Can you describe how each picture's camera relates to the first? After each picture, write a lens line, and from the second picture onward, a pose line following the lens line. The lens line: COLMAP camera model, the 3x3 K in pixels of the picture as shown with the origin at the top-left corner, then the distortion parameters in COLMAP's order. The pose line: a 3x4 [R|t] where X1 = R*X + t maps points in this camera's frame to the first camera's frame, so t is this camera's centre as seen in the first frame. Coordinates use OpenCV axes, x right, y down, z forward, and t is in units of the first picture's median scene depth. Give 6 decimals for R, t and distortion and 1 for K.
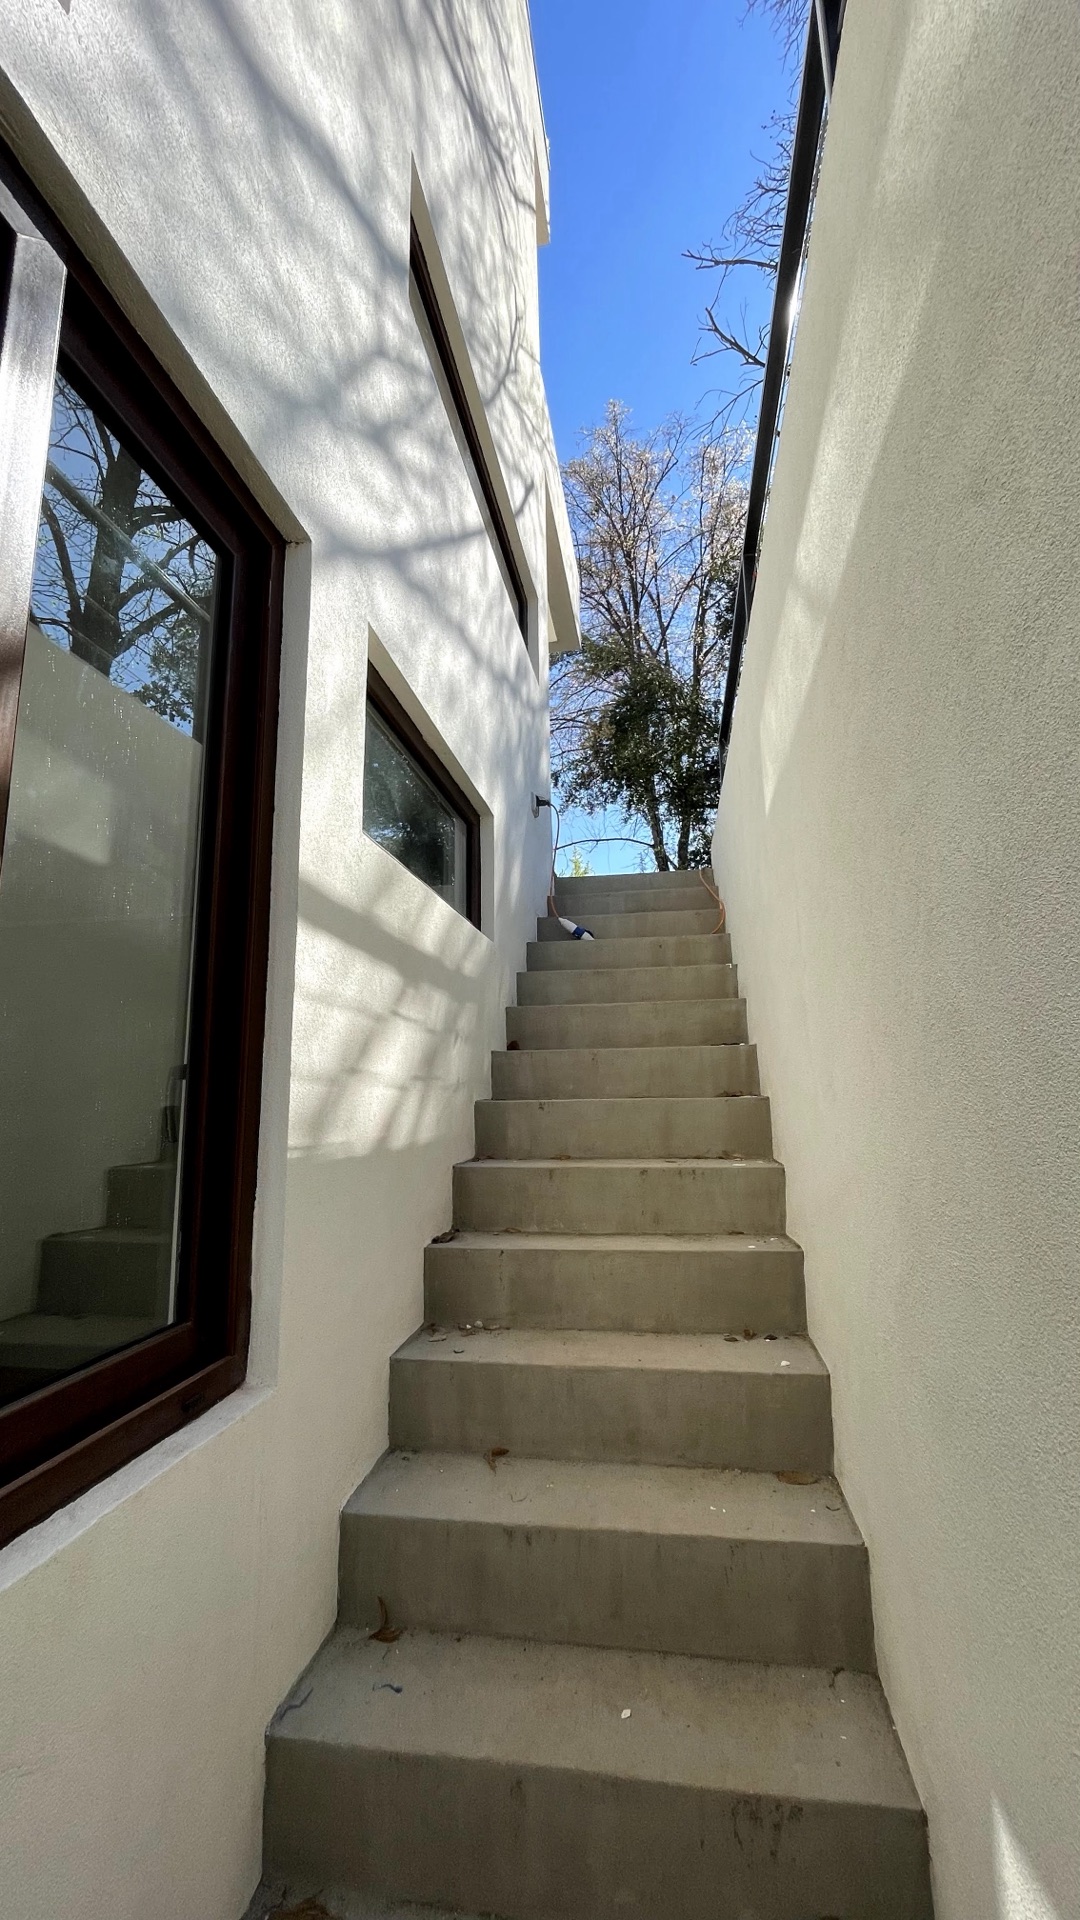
lens RADIAL K [[778.9, 0, 540.0], [0, 778.9, 960.0], [0, 0, 1]] dist [-0.002210, -0.000036]
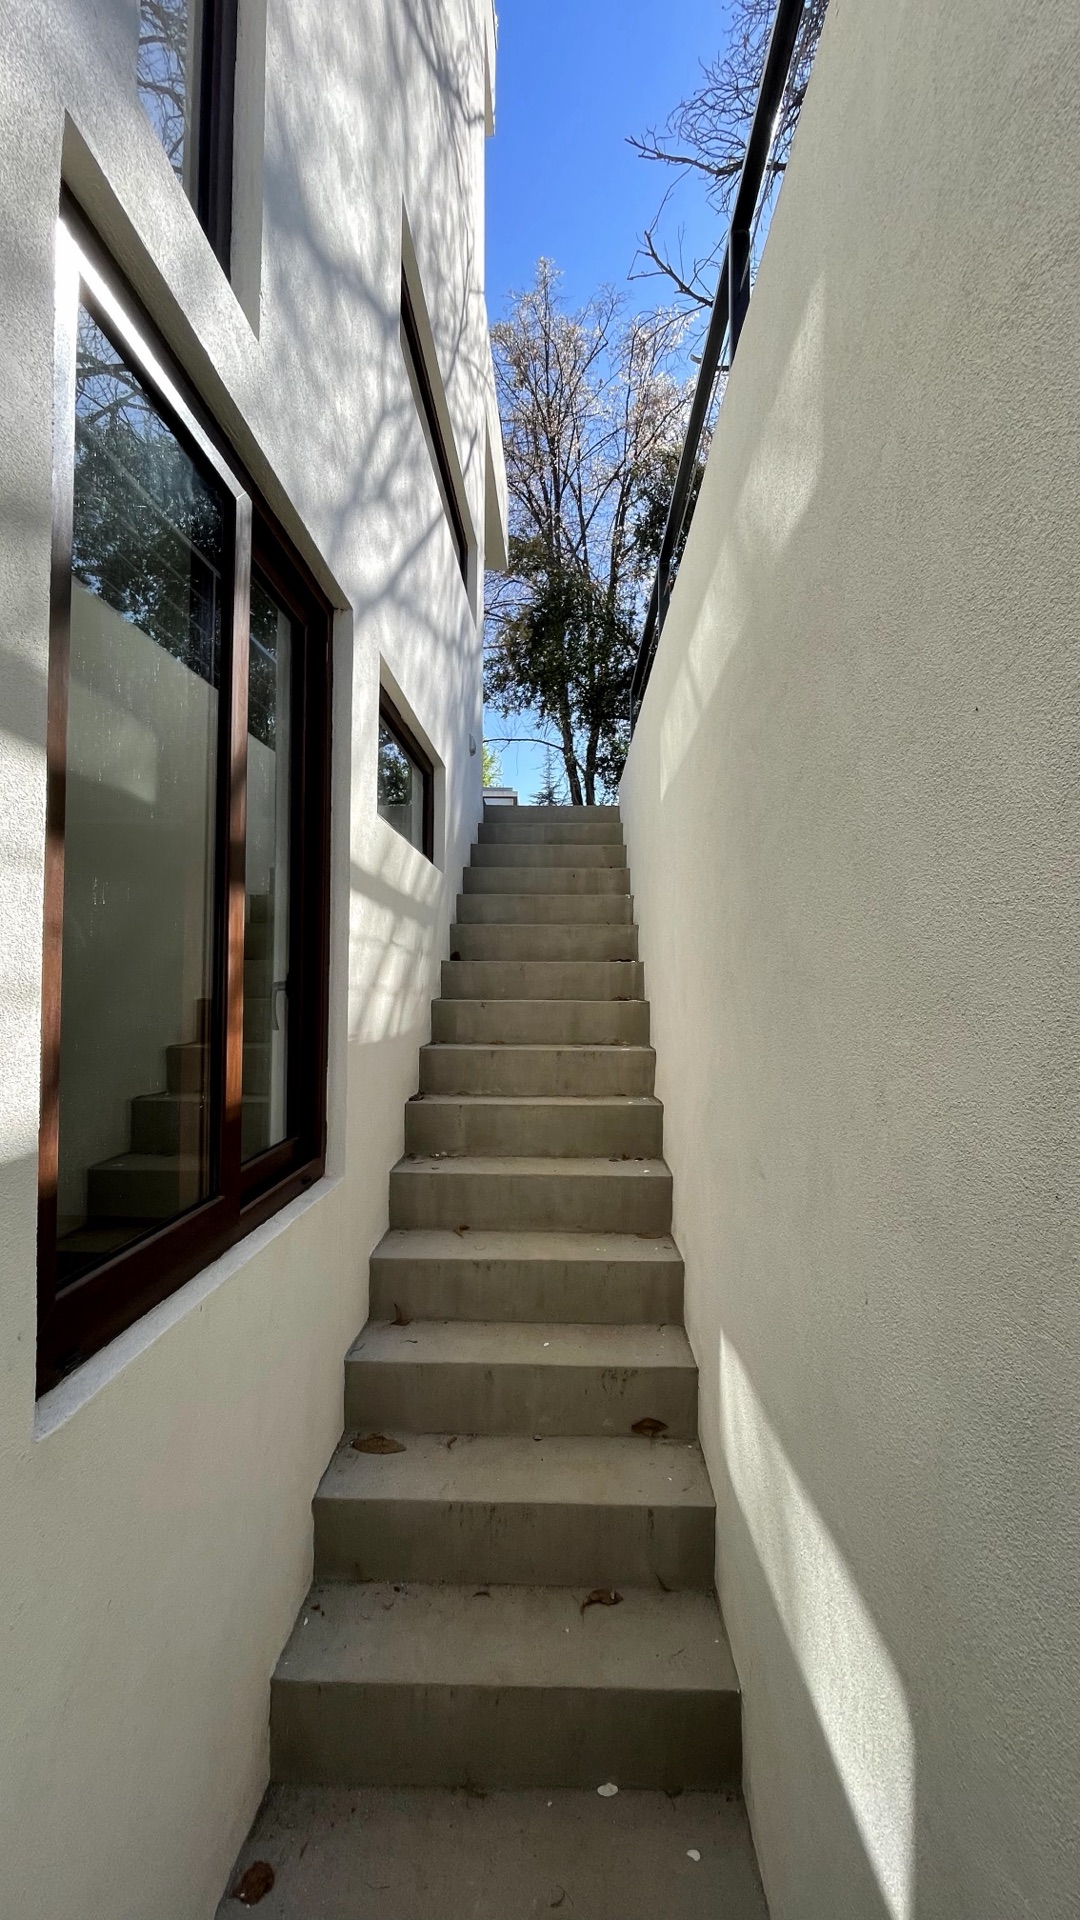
lens RADIAL K [[800.5, 0, 540.0], [0, 800.5, 960.0], [0, 0, 1]] dist [0.002009, 0.000402]
pose [[0.990692, 0.025330, 0.133746, -0.074599], [-0.044394, 0.988936, 0.141547, -0.074356], [-0.128681, -0.146167, 0.980855, -0.294770]]
